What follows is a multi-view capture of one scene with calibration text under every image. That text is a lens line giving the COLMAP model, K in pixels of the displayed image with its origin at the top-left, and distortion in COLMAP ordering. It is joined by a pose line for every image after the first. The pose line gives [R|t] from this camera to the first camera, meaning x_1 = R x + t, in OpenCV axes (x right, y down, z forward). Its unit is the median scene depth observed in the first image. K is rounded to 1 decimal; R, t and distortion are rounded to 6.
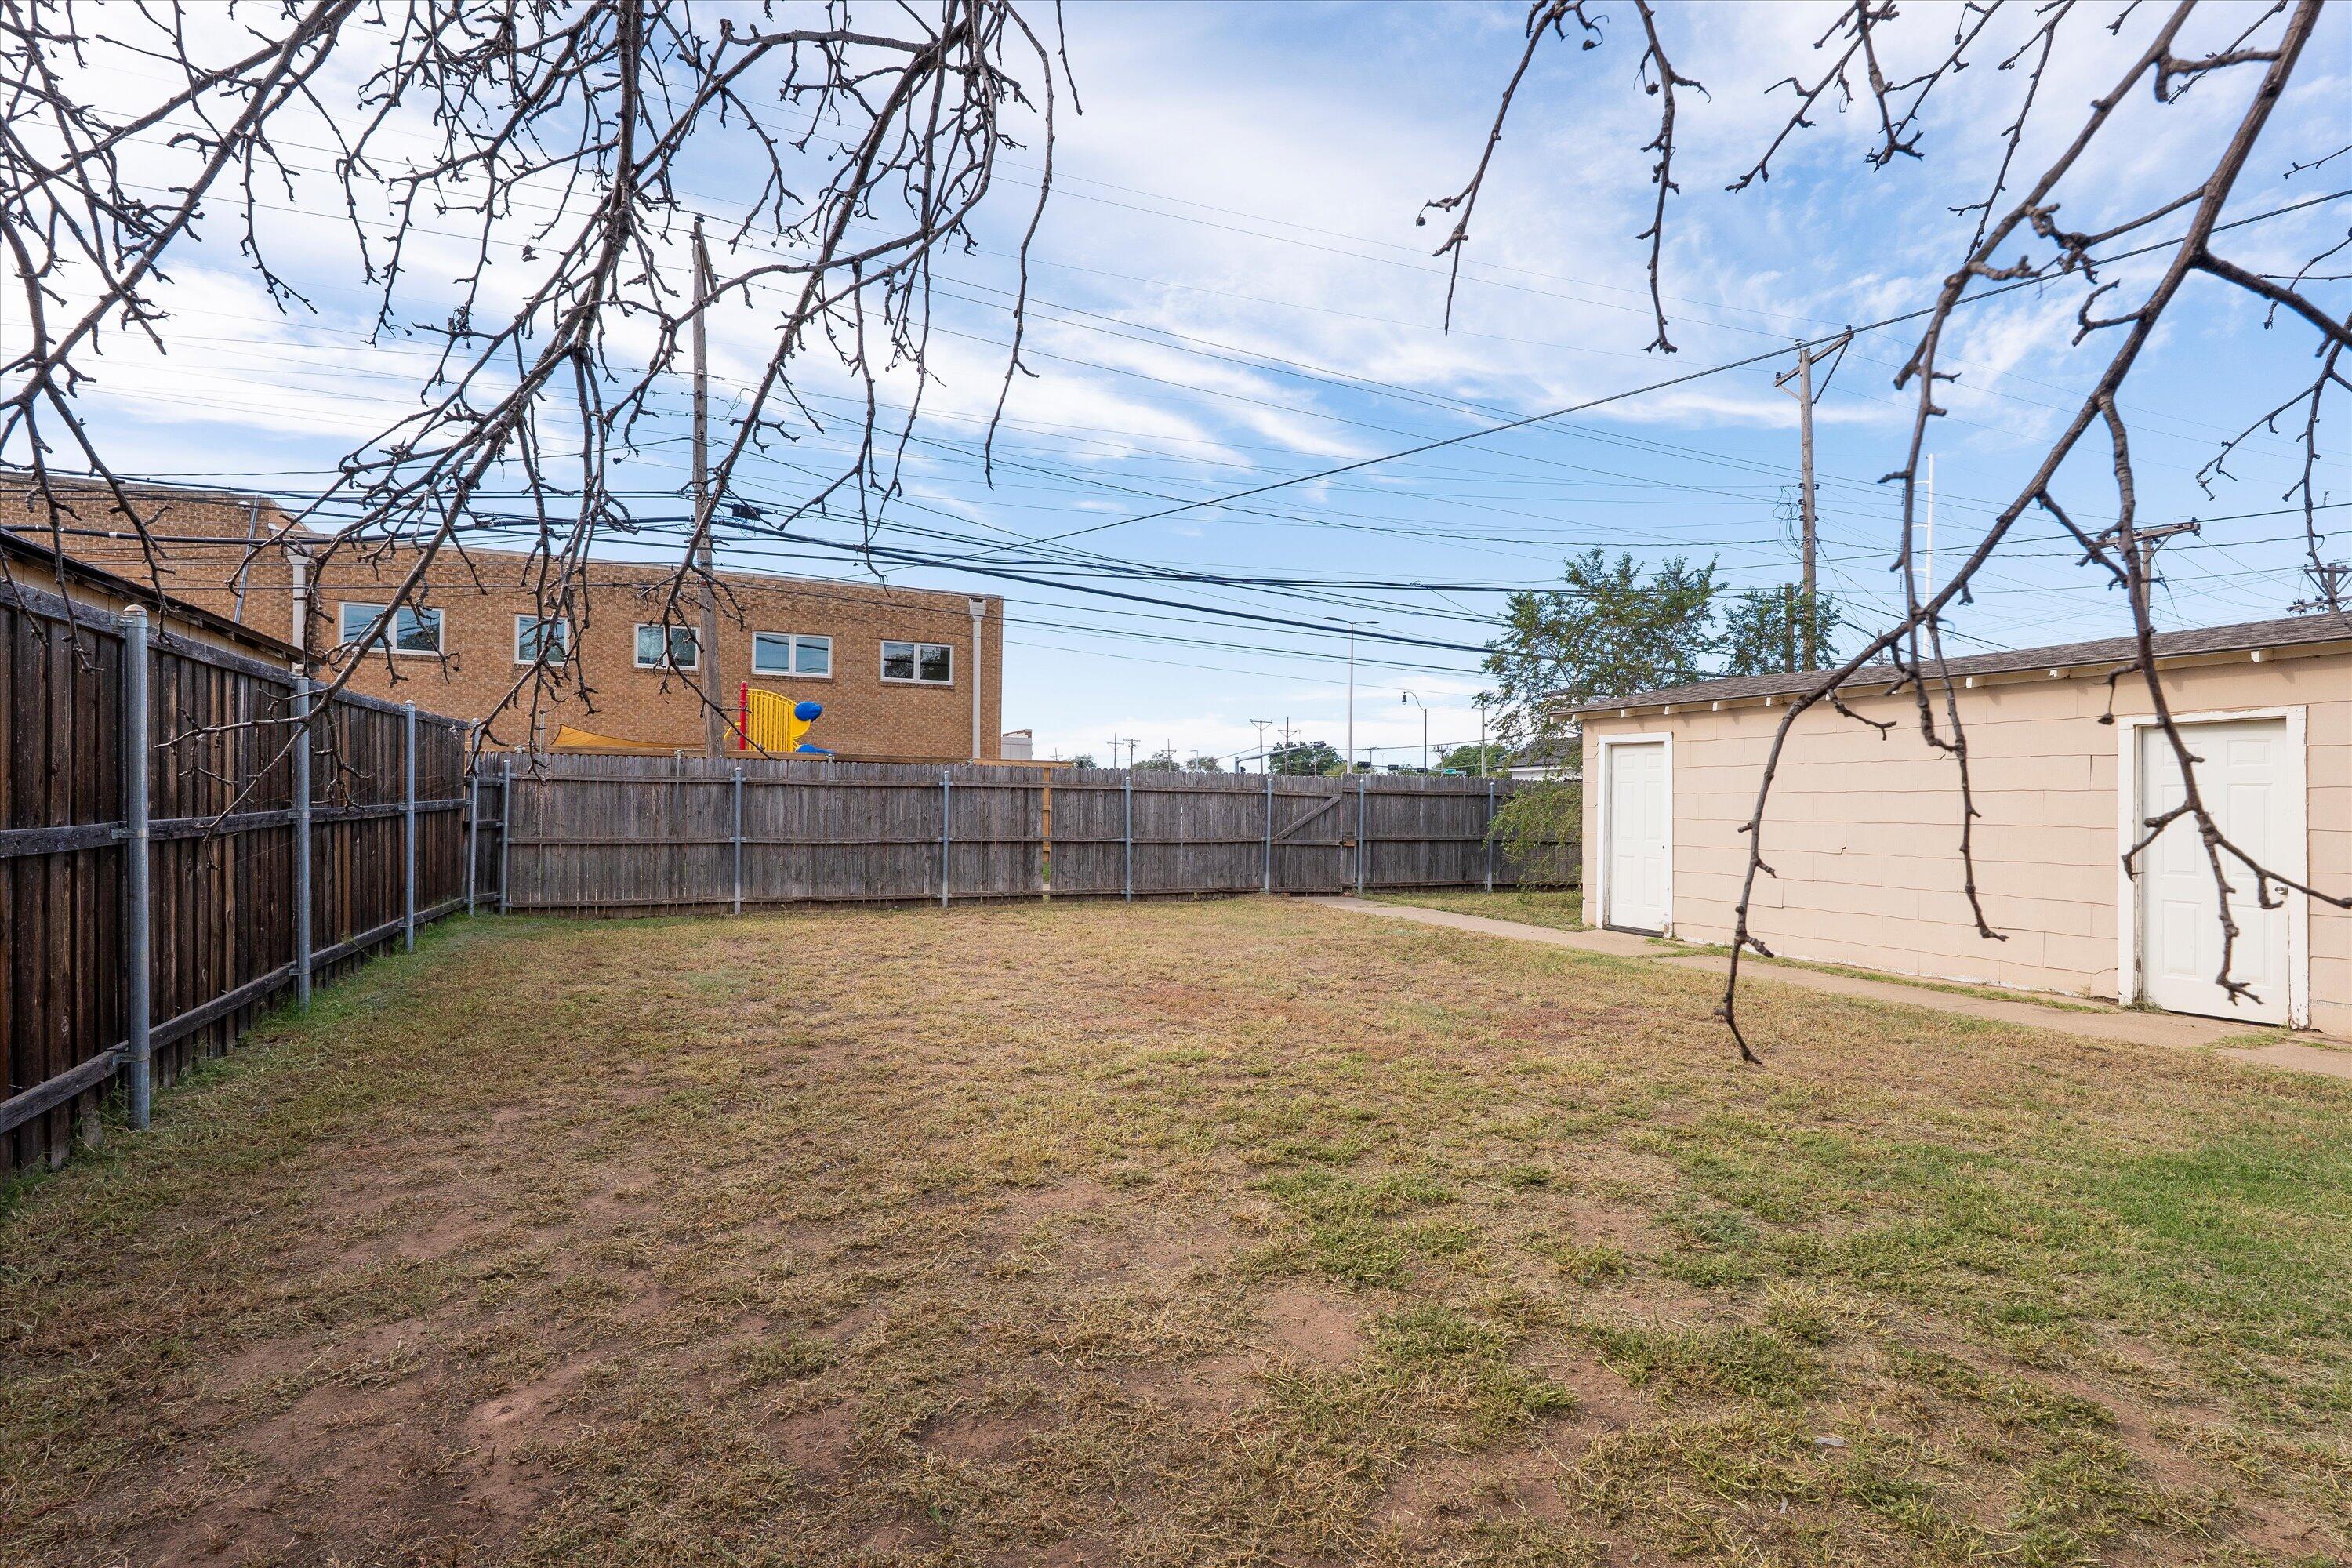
lens RADIAL K [[1108.0, 0, 1180.7], [0, 1108.0, 798.9], [0, 0, 1]] dist [0.001933, 0.000563]
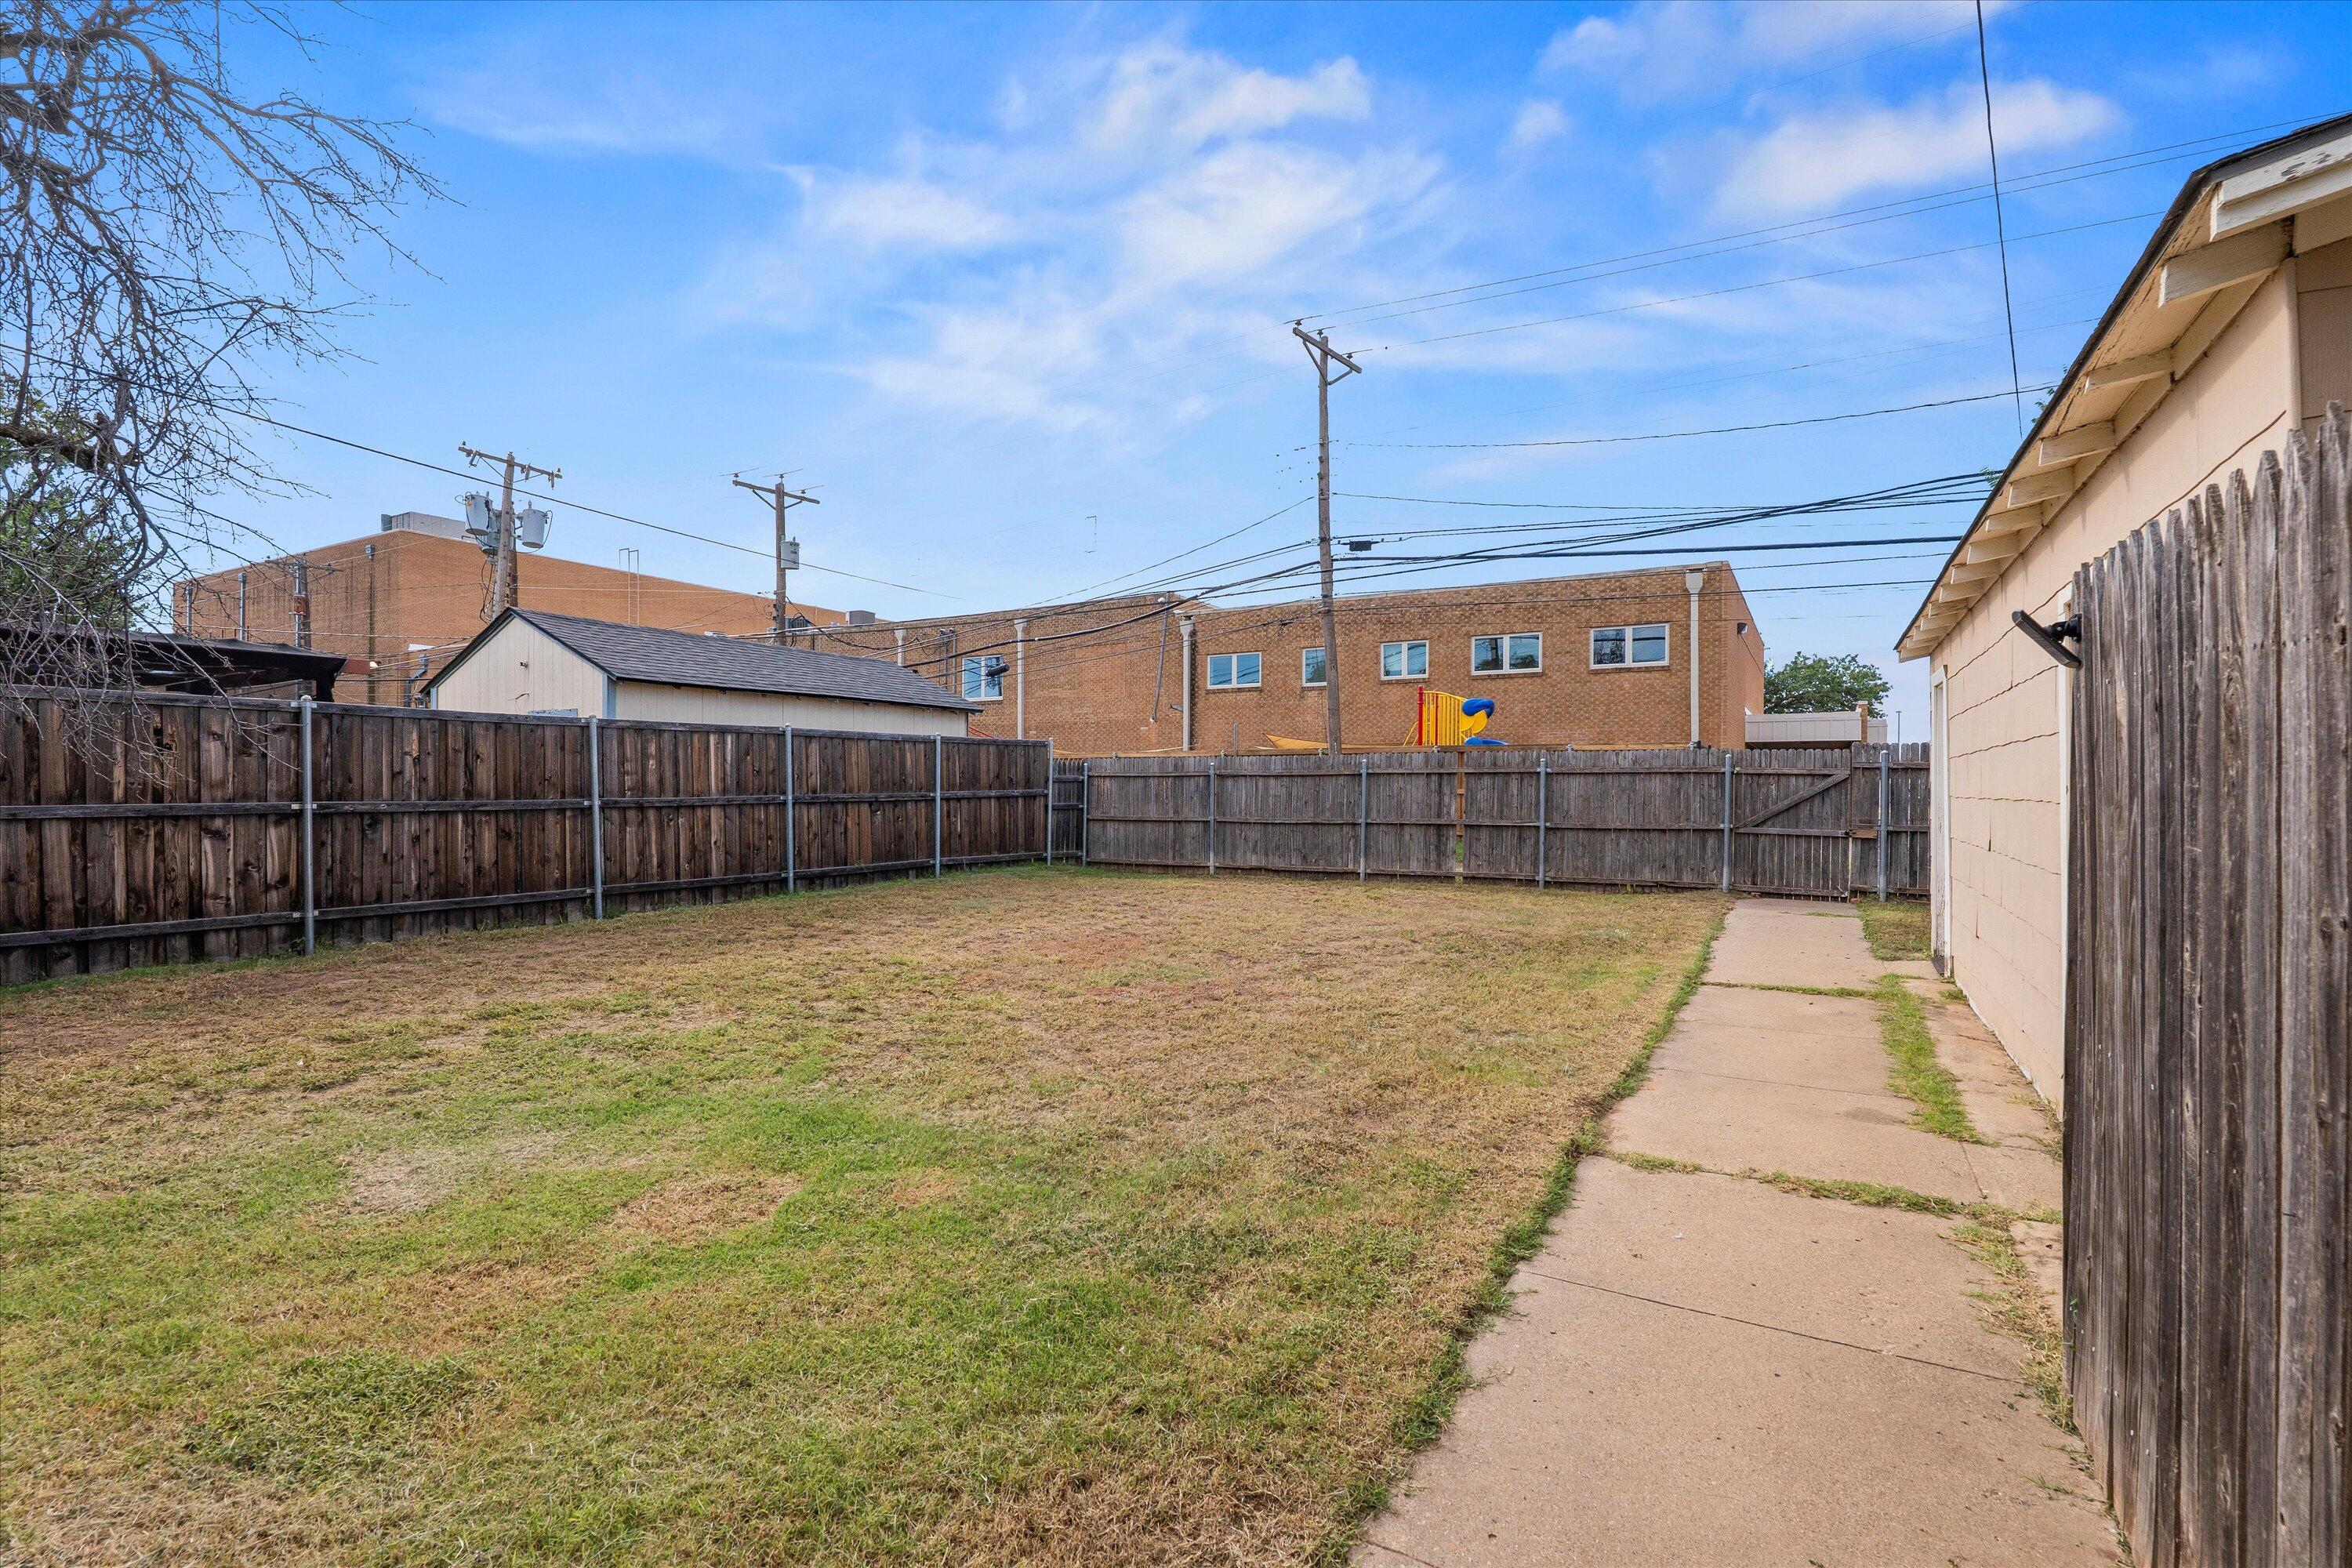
lens RADIAL K [[1108.0, 0, 1180.7], [0, 1108.0, 798.9], [0, 0, 1]] dist [0.001933, 0.000563]
pose [[0.572624, -0.006395, -0.819793, 0.579864], [0.011504, 0.999934, 0.000235, 0.011604], [0.819737, -0.009566, 0.572660, 0.202126]]
